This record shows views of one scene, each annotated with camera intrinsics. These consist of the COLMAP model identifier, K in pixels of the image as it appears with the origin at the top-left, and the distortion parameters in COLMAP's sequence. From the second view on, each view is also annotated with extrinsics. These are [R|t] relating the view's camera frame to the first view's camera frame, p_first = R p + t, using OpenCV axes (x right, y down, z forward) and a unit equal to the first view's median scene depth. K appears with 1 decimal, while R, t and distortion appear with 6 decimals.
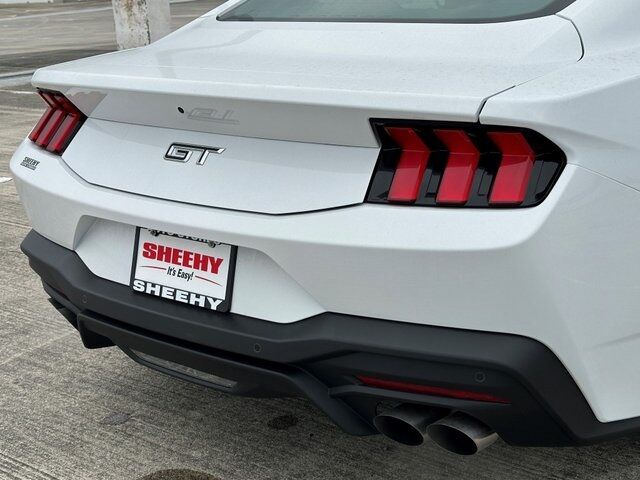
lens RADIAL K [[976.6, 0, 315.3], [0, 976.6, 234.5], [0, 0, 1]] dist [0.149825, 0.000000]
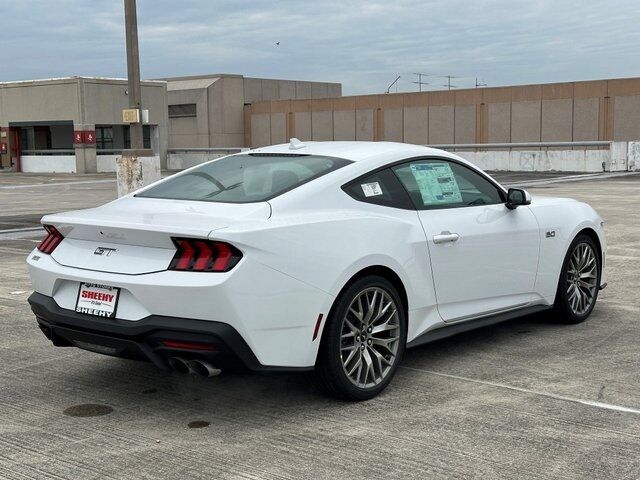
lens RADIAL K [[932.6, 0, 322.1], [0, 932.6, 246.7], [0, 0, 1]] dist [0.164140, 0.000000]
pose [[0.999059, 0.043242, 0.003256, 0.372373], [-0.042164, 0.986216, -0.160001, 0.236889], [-0.010130, 0.159713, 0.987112, -1.192315]]
